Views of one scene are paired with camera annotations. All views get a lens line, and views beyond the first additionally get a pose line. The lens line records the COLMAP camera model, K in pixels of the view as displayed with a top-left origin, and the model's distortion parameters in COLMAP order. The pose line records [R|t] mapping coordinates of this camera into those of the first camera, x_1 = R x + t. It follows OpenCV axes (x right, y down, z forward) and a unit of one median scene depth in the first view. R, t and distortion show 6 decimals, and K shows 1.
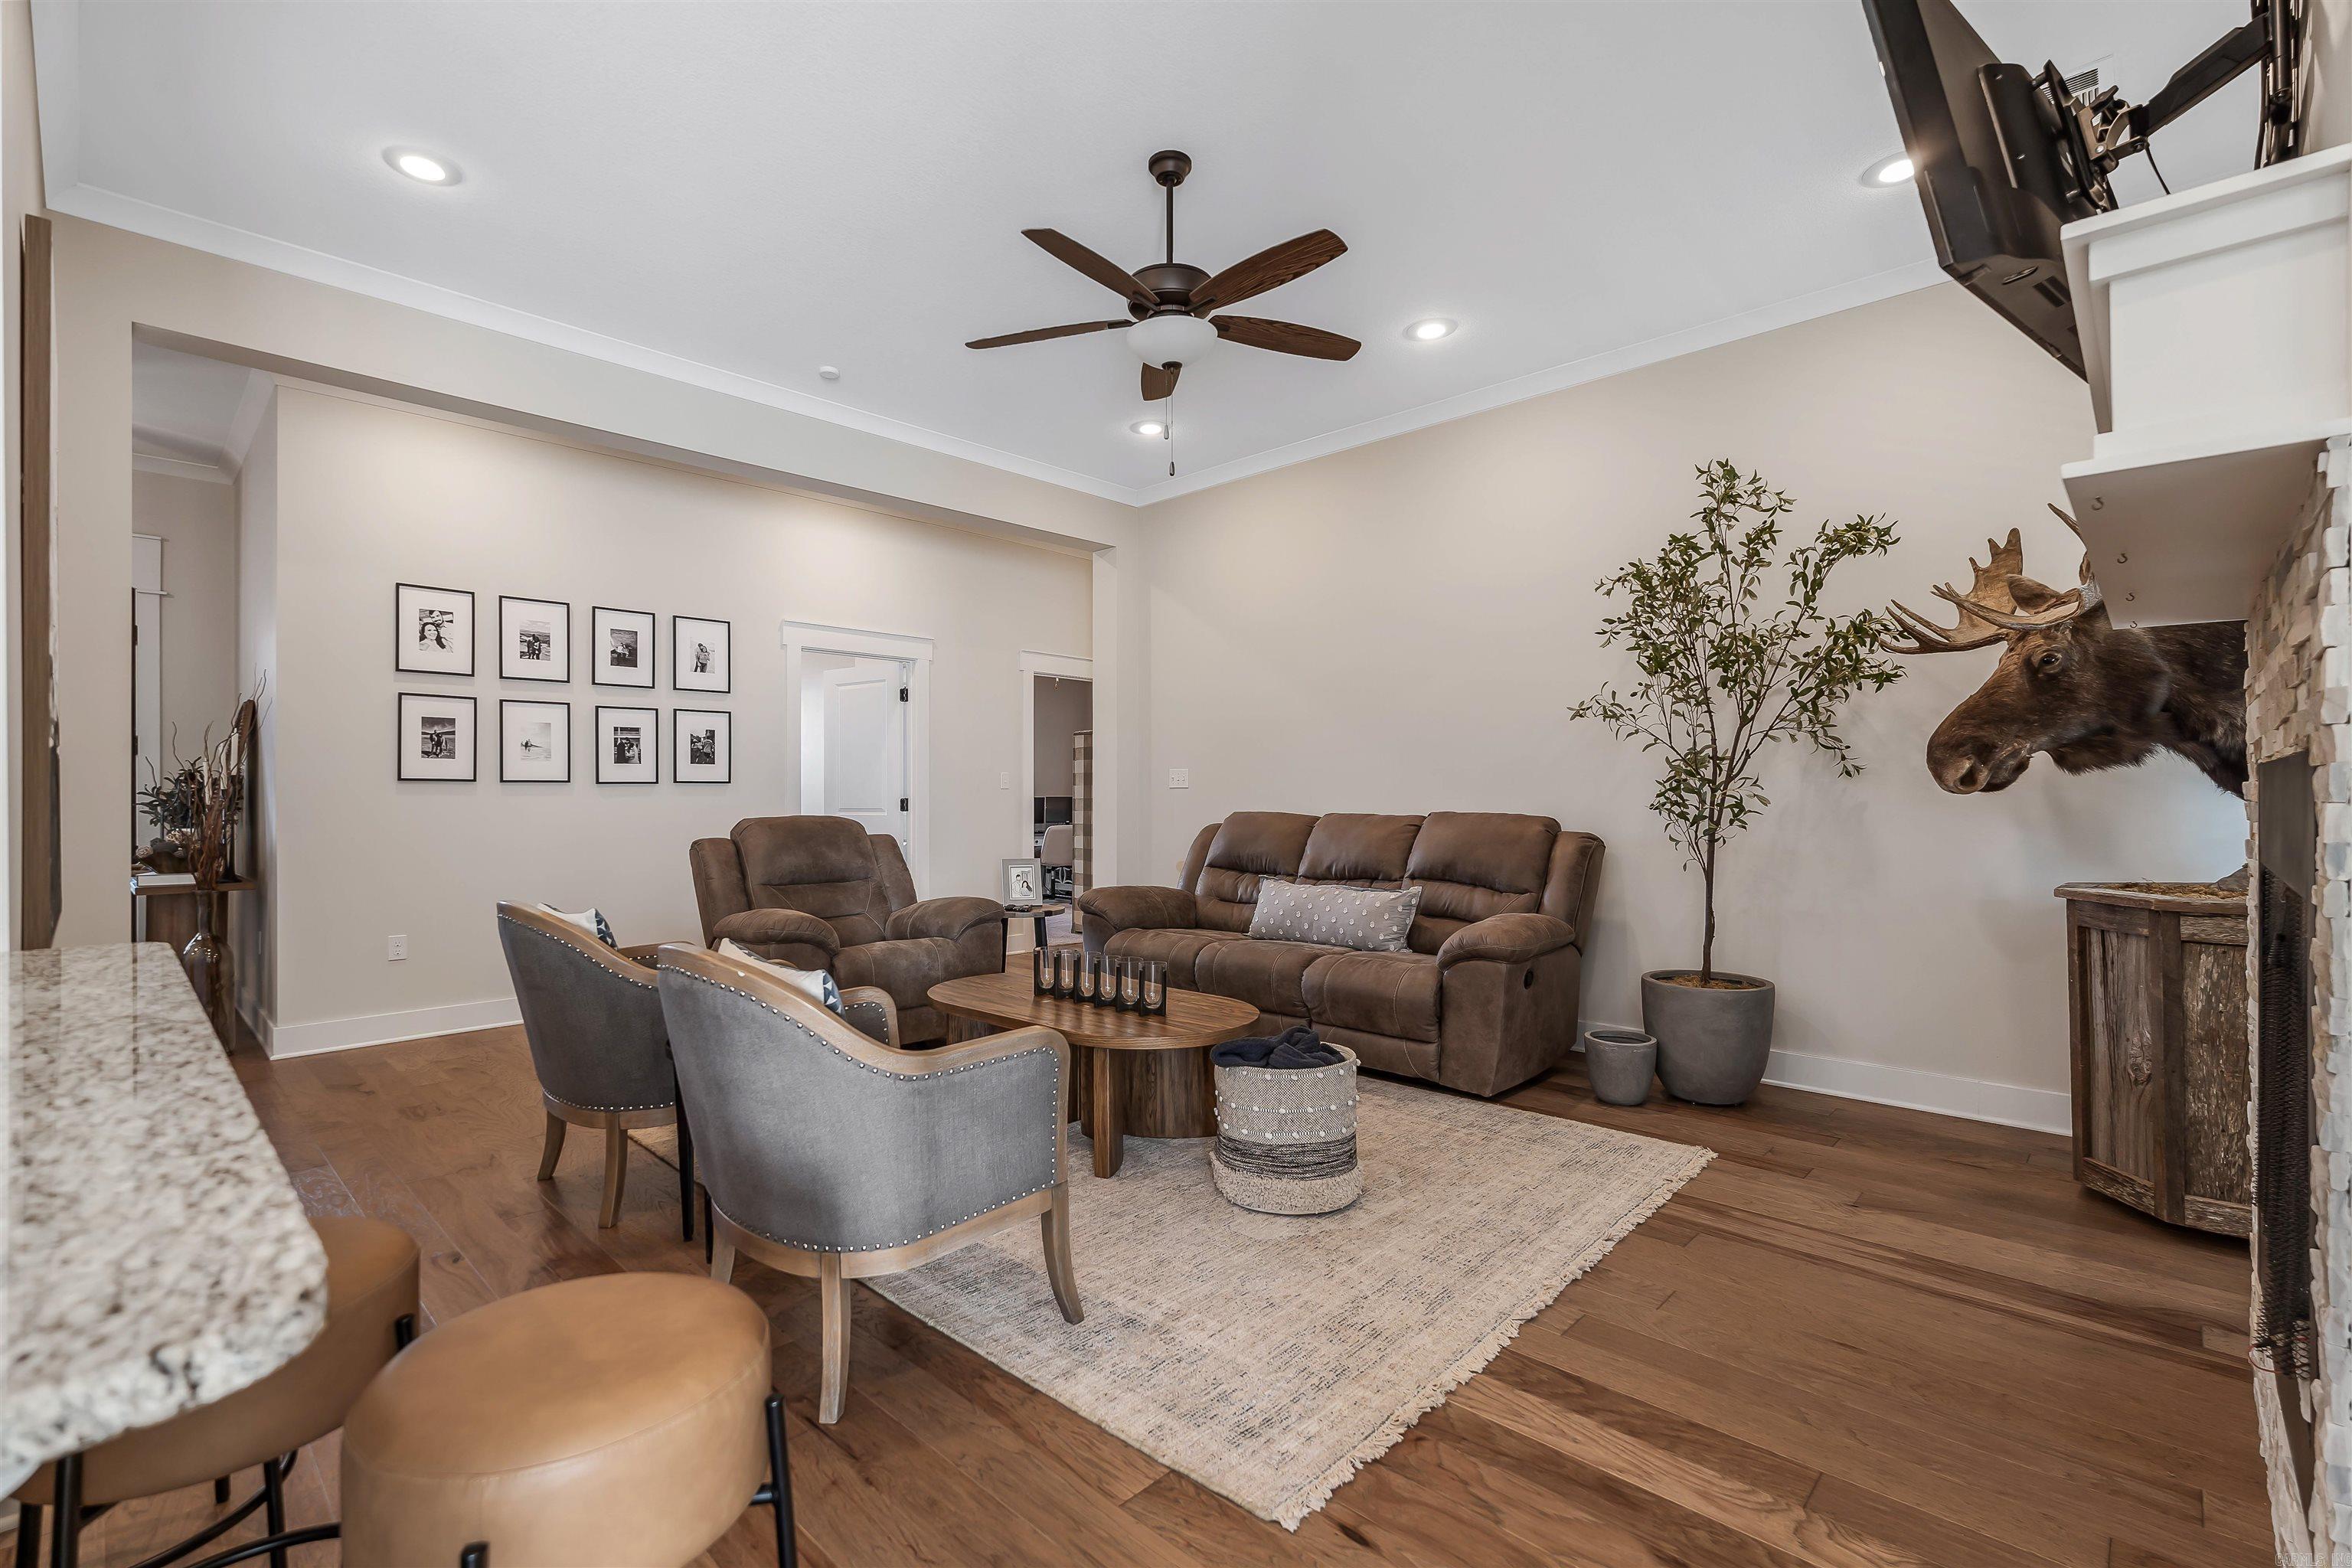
lens RADIAL K [[1037.6, 0, 1193.2], [0, 1037.6, 794.7], [0, 0, 1]] dist [-0.004746, 0.000664]
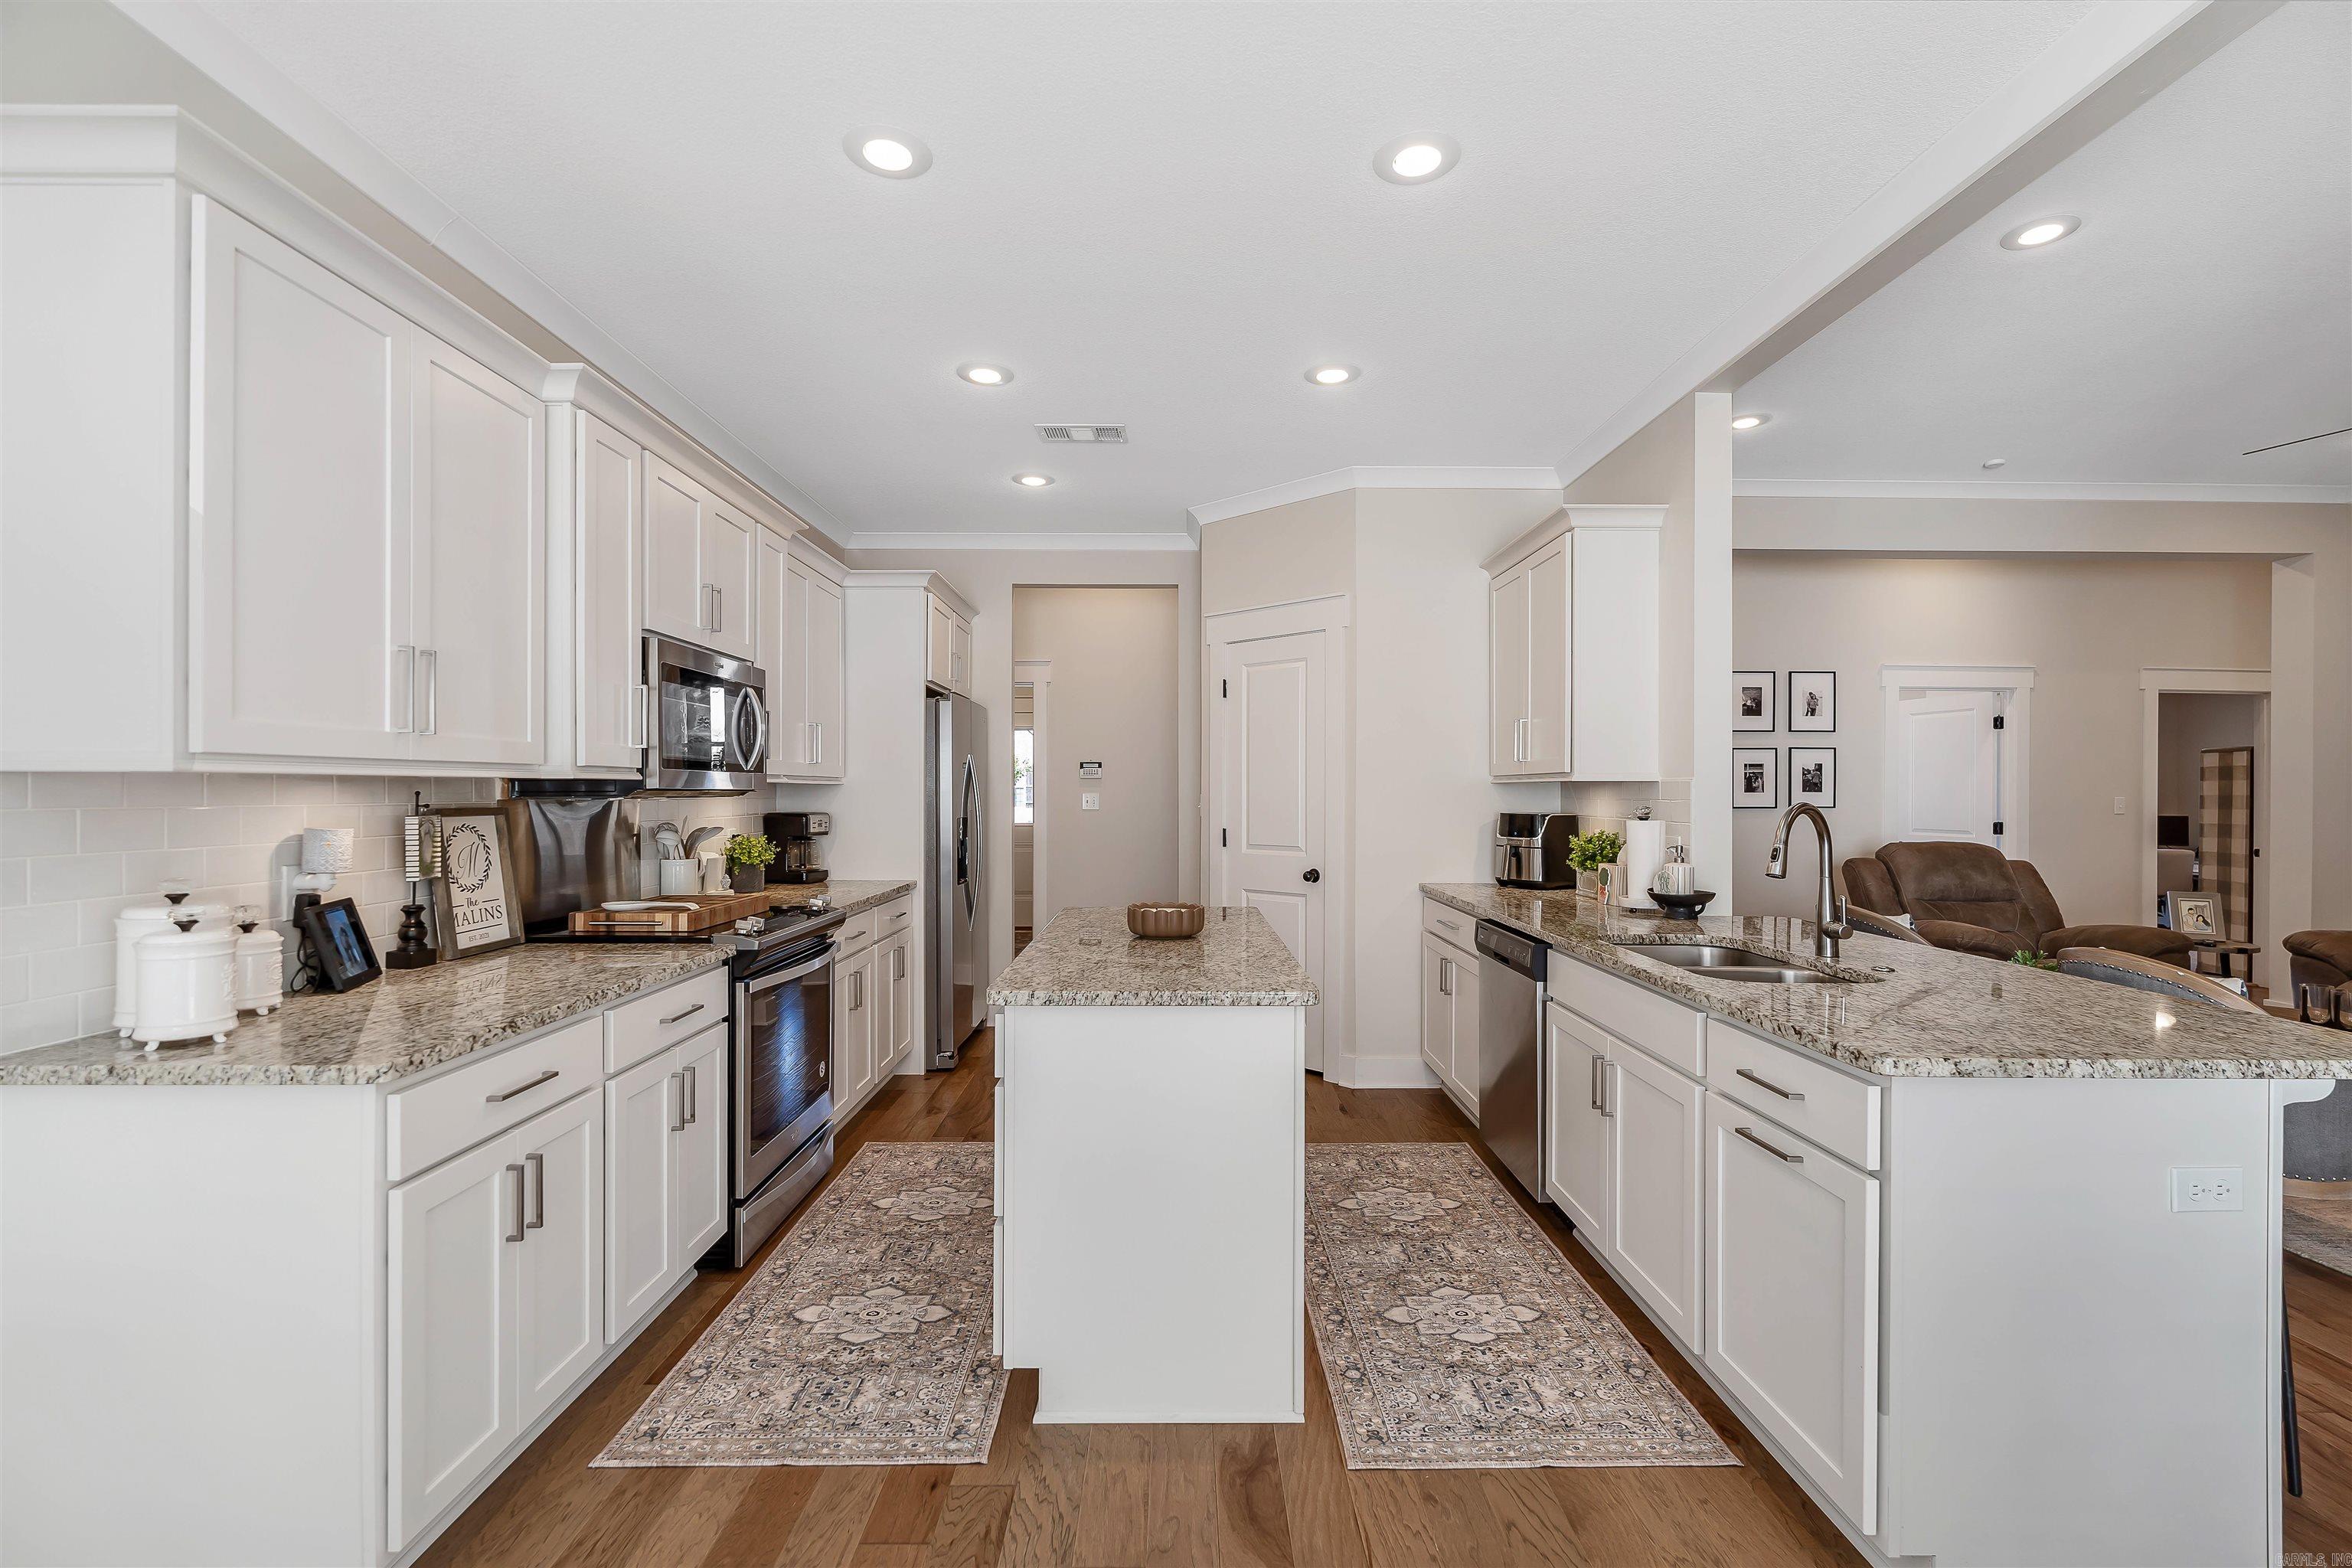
lens RADIAL K [[1037.6, 0, 1166.3], [0, 1037.6, 781.7], [0, 0, 1]] dist [-0.004746, 0.000664]
pose [[0.688407, -0.002057, -0.725322, -0.140750], [-0.007817, 0.999917, -0.010255, -0.027971], [0.725283, 0.012730, 0.688334, -0.418612]]
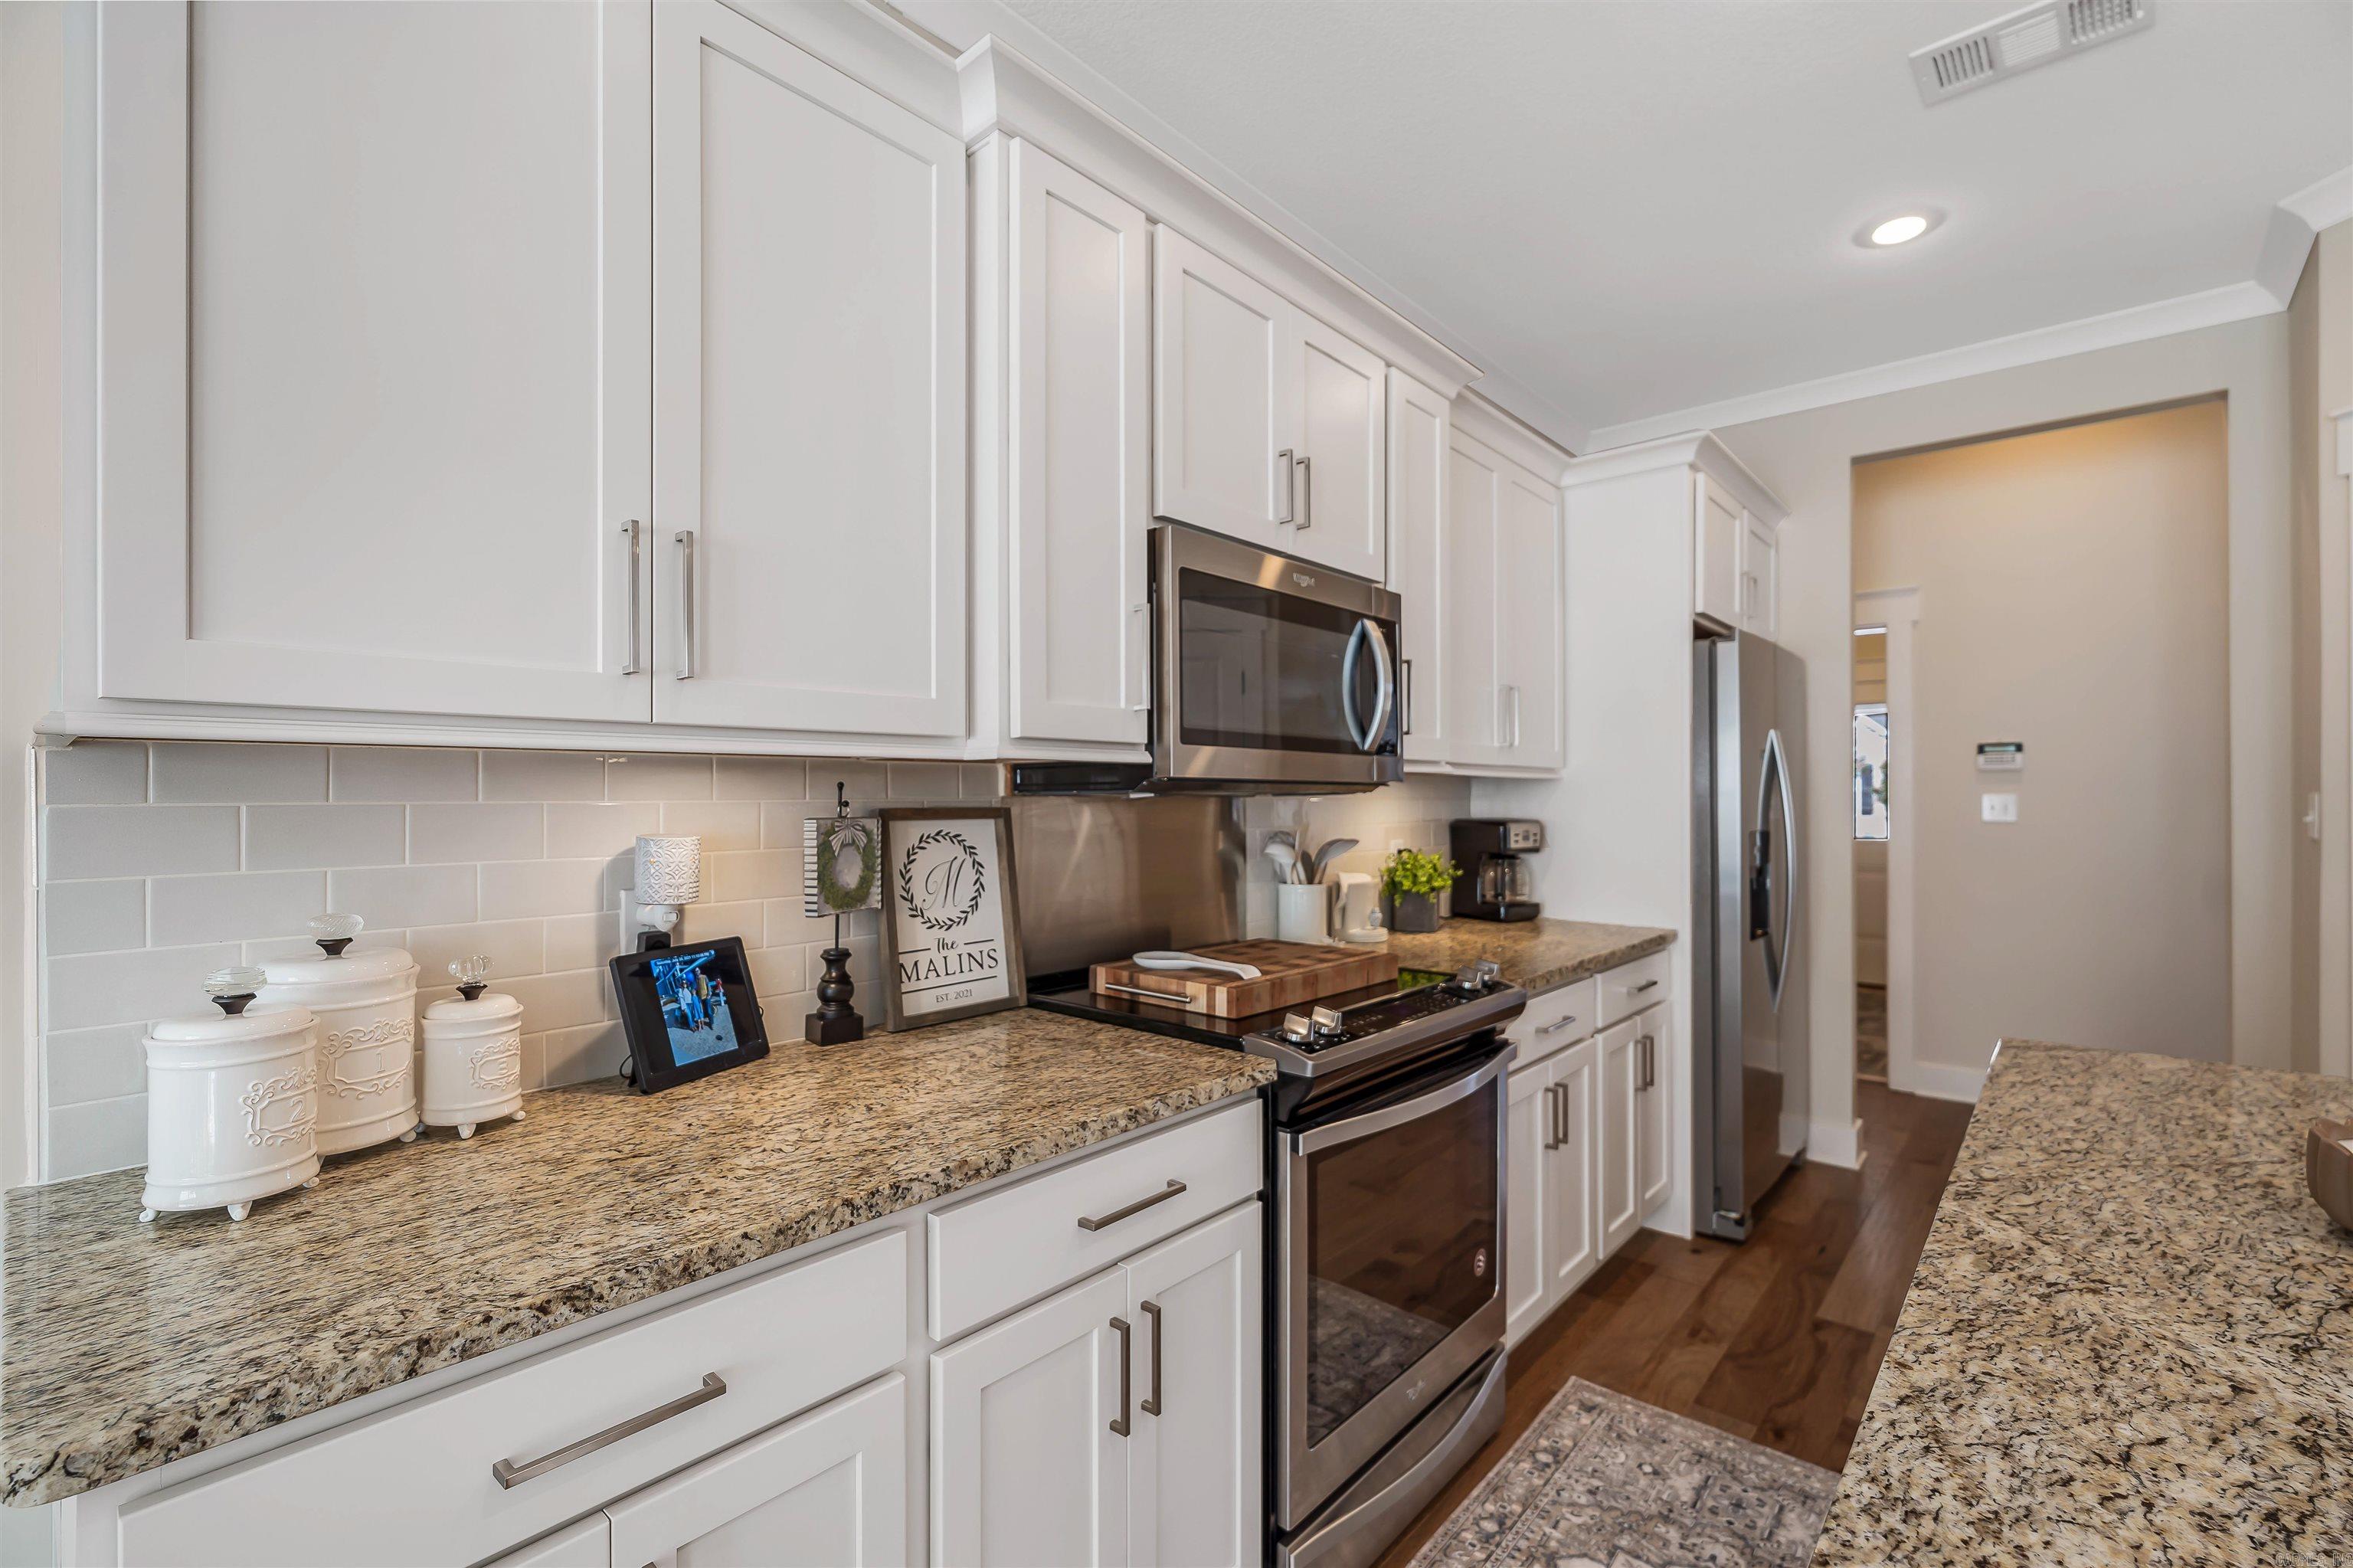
lens RADIAL K [[1038.1, 0, 1180.5], [0, 1038.1, 788.8], [0, 0, 1]] dist [-0.004746, 0.000664]
pose [[0.044416, -0.000676, -0.999013, -0.396979], [-0.007678, 0.999970, -0.001018, -0.024252], [0.998984, 0.007716, 0.044410, -0.246807]]
